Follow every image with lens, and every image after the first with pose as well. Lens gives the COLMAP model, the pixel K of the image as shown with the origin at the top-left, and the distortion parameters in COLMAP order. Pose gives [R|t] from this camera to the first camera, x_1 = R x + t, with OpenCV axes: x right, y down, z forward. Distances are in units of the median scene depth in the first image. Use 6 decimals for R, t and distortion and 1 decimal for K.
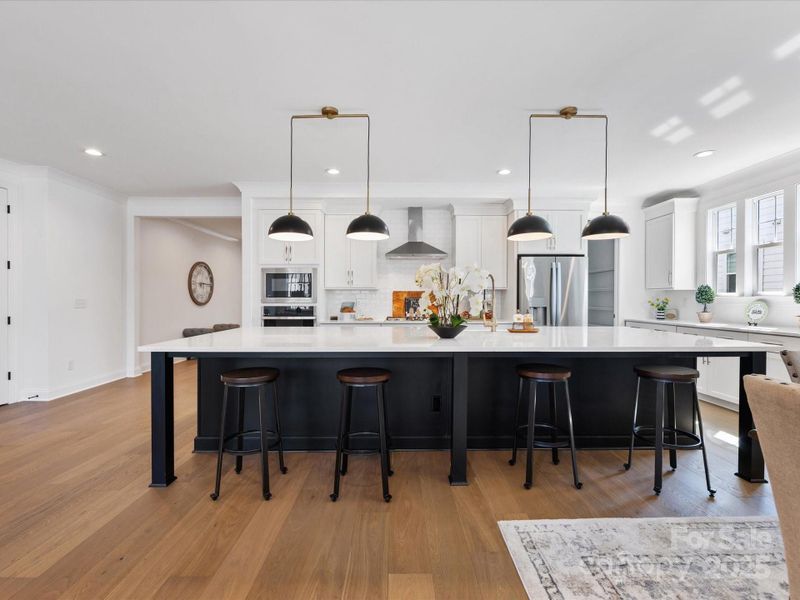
lens RADIAL K [[352.0, 0, 398.7], [0, 352.0, 302.1], [0, 0, 1]] dist [-0.002864, 0.000065]
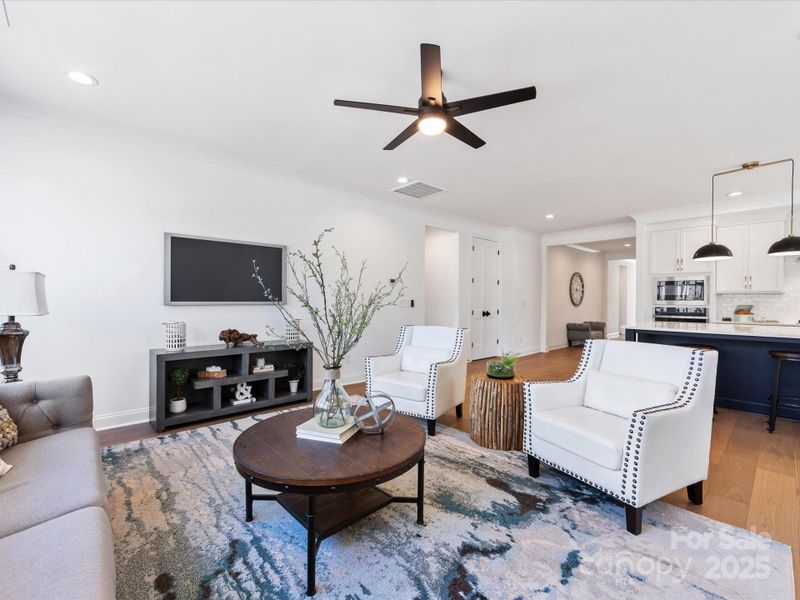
lens RADIAL K [[352.0, 0, 398.7], [0, 352.0, 302.1], [0, 0, 1]] dist [-0.002864, 0.000065]
pose [[0.665617, 0.007330, -0.746257, -0.056715], [-0.012849, 0.999916, -0.001638, 0.008184], [0.746183, 0.010679, 0.665656, -0.622274]]
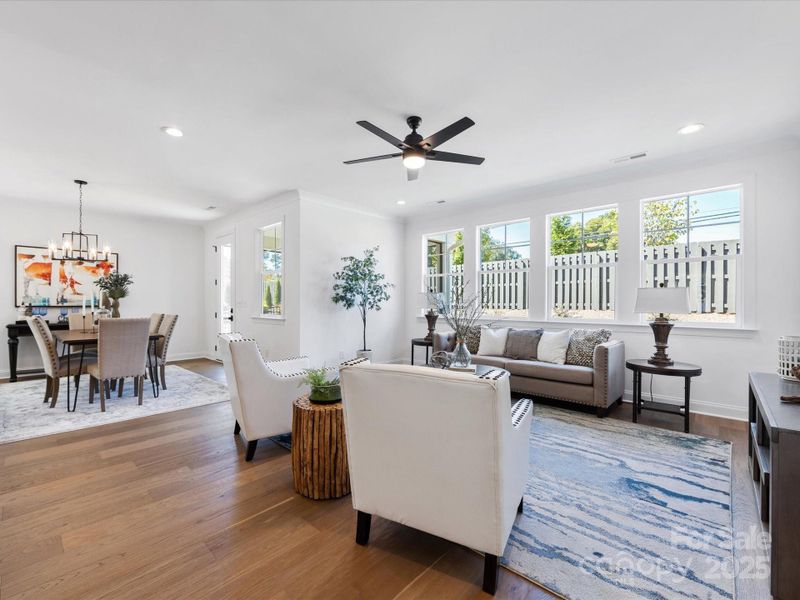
lens RADIAL K [[352.0, 0, 398.7], [0, 352.0, 302.1], [0, 0, 1]] dist [-0.002864, 0.000065]
pose [[-0.730558, -0.003521, 0.682841, -0.914468], [0.002508, 0.999966, 0.007839, -0.001209], [-0.682846, 0.007439, -0.730525, 0.339430]]
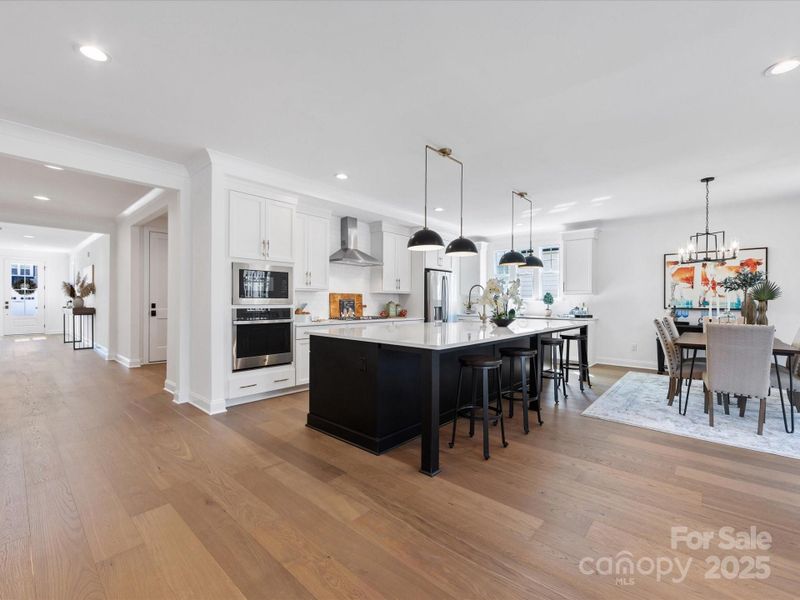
lens RADIAL K [[352.0, 0, 398.7], [0, 352.0, 302.1], [0, 0, 1]] dist [-0.002864, 0.000065]
pose [[0.674844, 0.001294, 0.737960, -0.837404], [0.001282, 0.999995, -0.002926, -0.001175], [-0.737960, 0.002921, 0.674838, 0.187892]]
